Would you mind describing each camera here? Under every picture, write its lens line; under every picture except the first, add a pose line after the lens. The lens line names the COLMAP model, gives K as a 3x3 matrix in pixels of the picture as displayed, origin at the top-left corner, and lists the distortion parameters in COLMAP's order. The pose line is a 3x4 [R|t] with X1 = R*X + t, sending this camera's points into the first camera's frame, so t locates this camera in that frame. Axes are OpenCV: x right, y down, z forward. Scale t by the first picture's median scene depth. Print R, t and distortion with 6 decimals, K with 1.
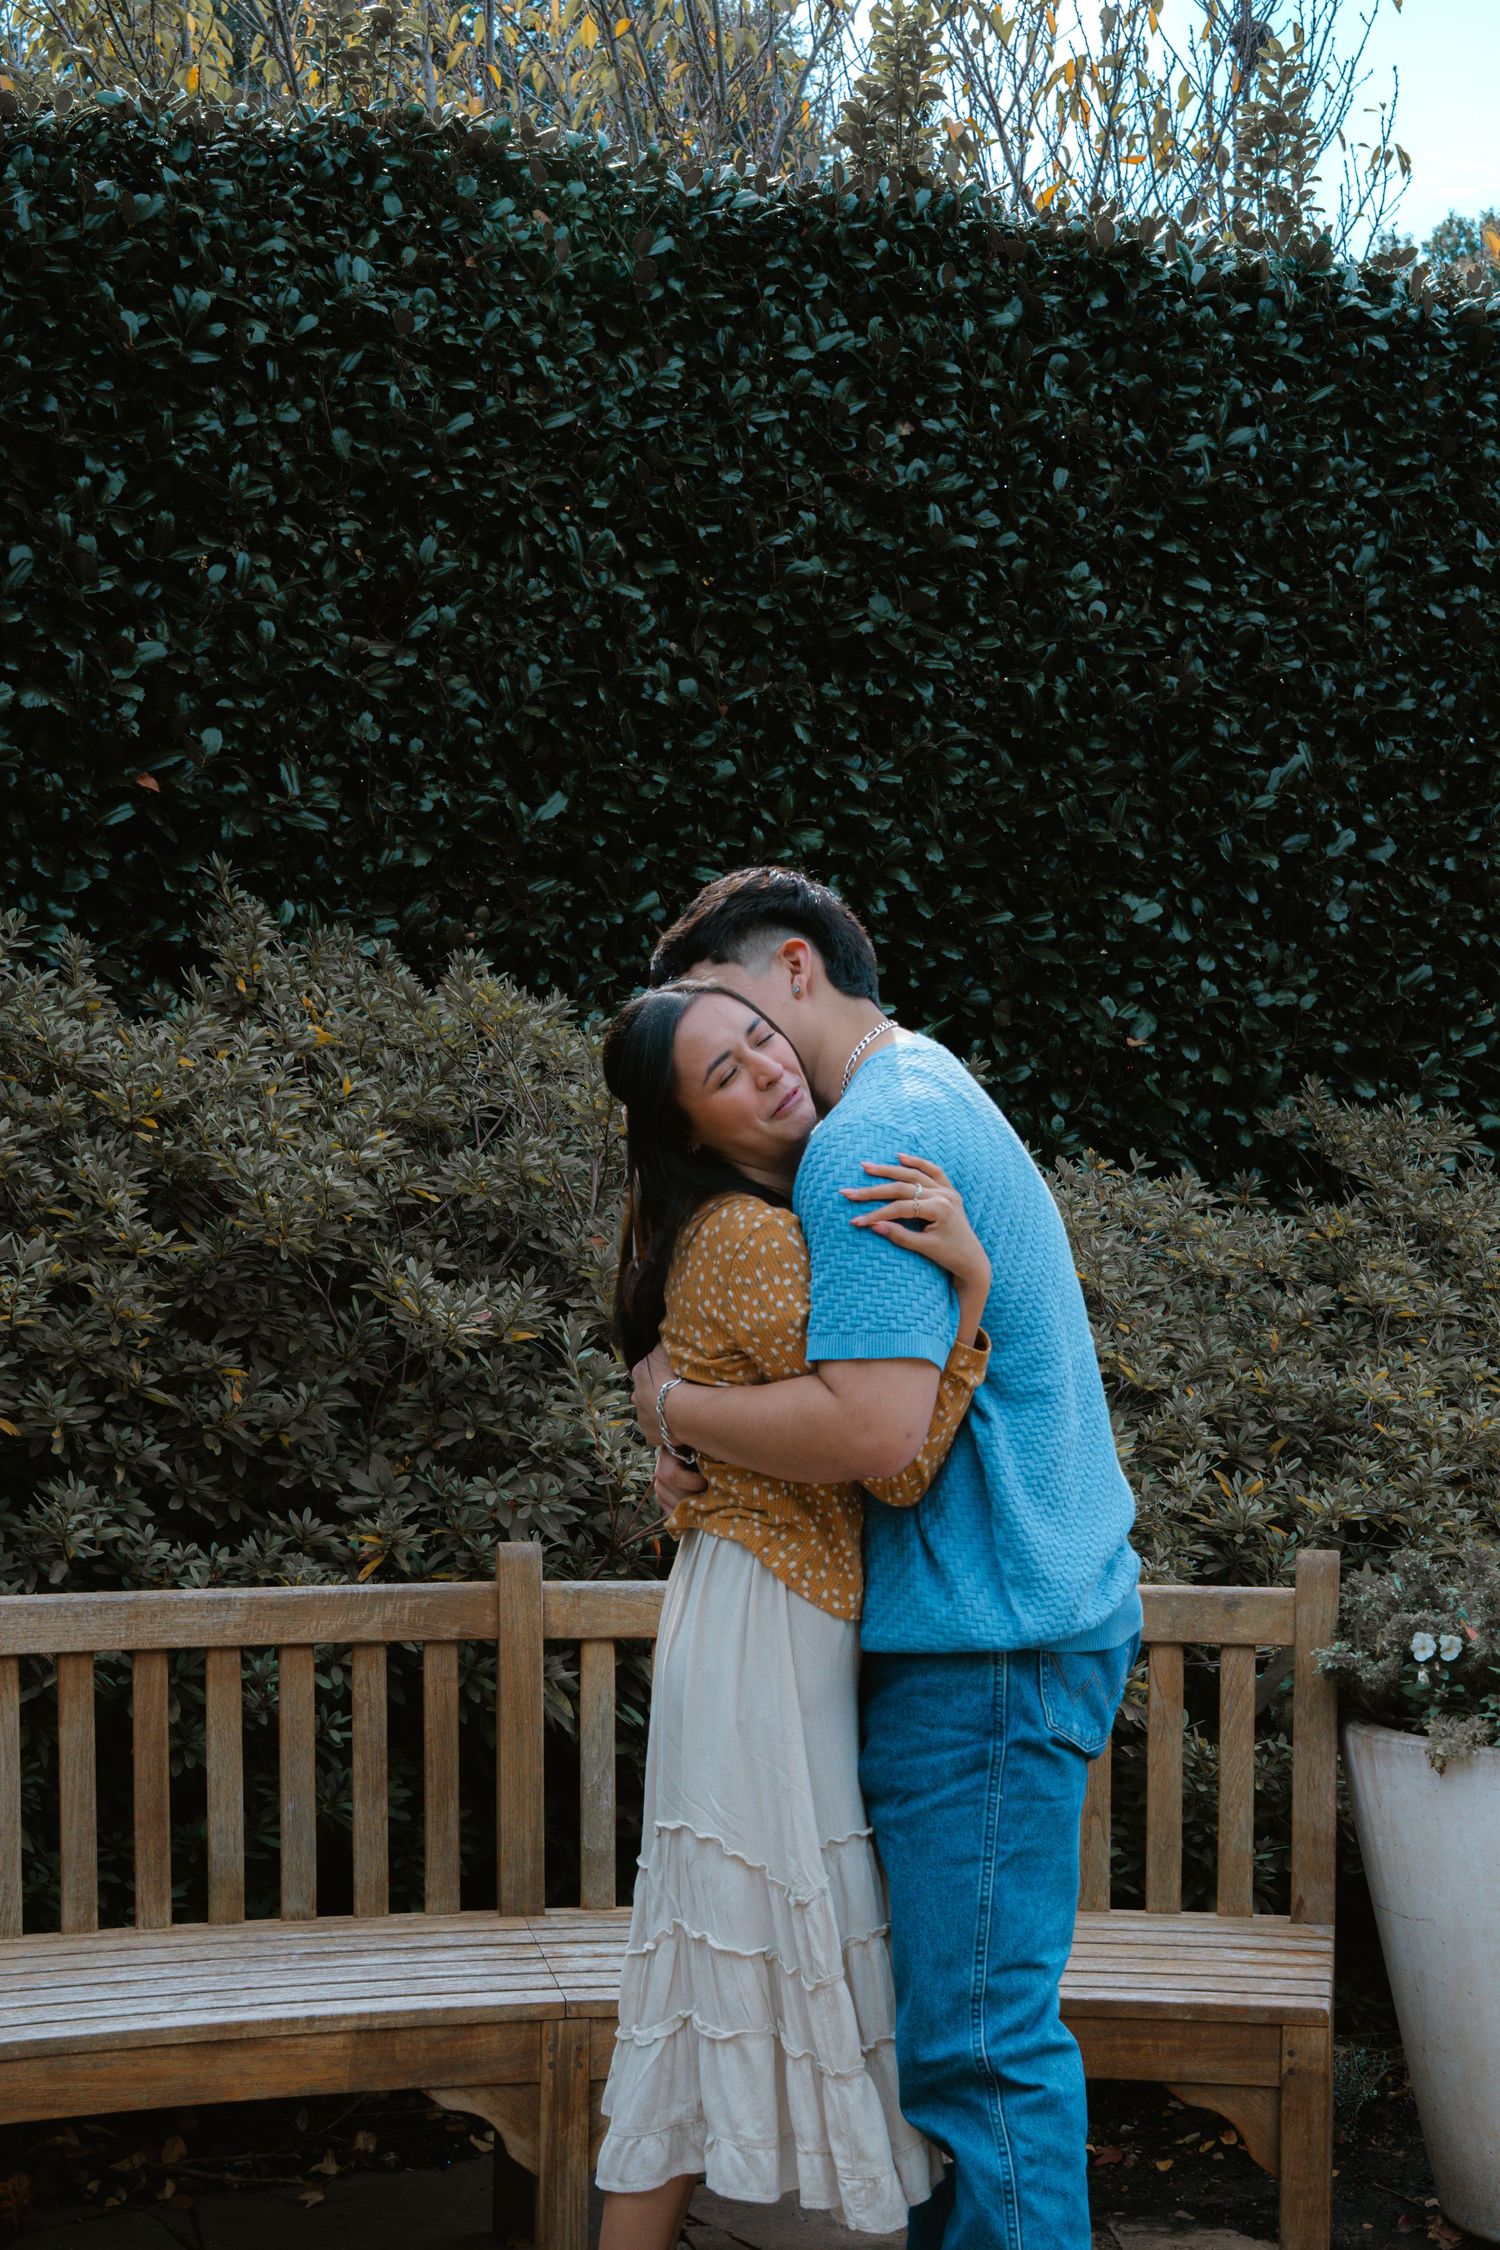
lens RADIAL K [[3671.1, 0, 807.9], [0, 3671.1, 1188.4], [0, 0, 1]] dist [0.014248, 0.089650]
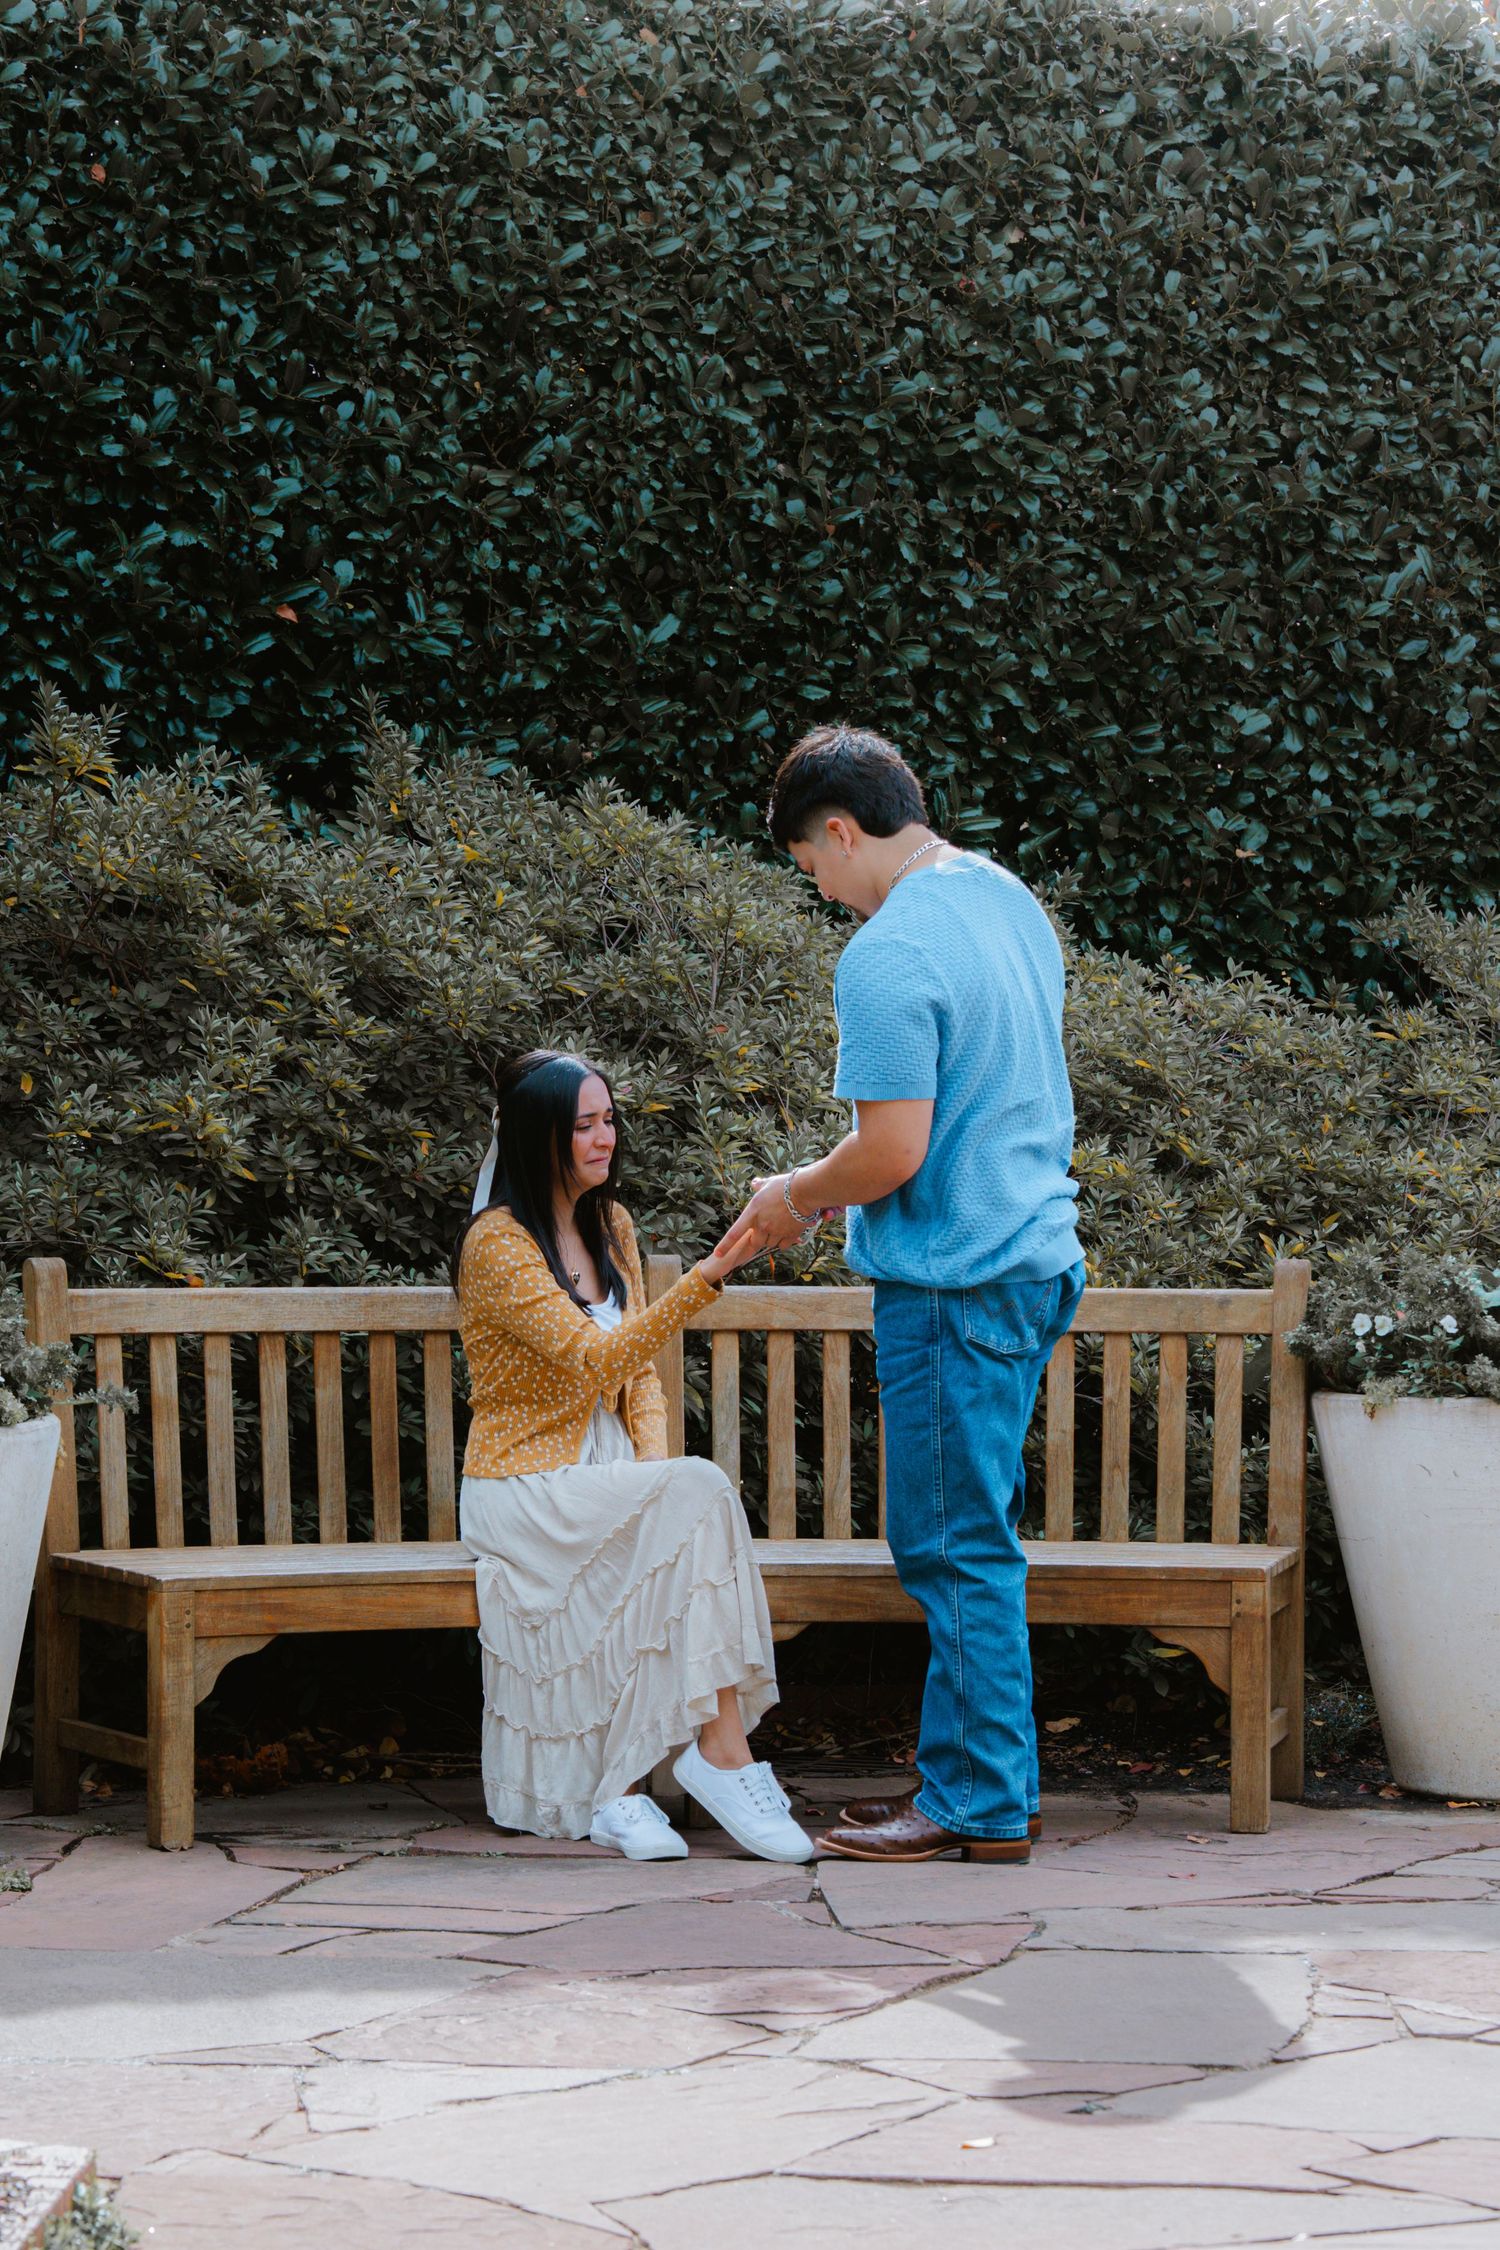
lens RADIAL K [[7475.4, 0, 811.1], [0, 7475.4, 1120.7], [0, 0, 1]] dist [0.508169, -2.913869]
pose [[0.999462, -0.003362, -0.032617, 0.039768], [0.003335, 0.999994, -0.000876, 0.036290], [0.032620, 0.000766, 0.999468, -1.102629]]
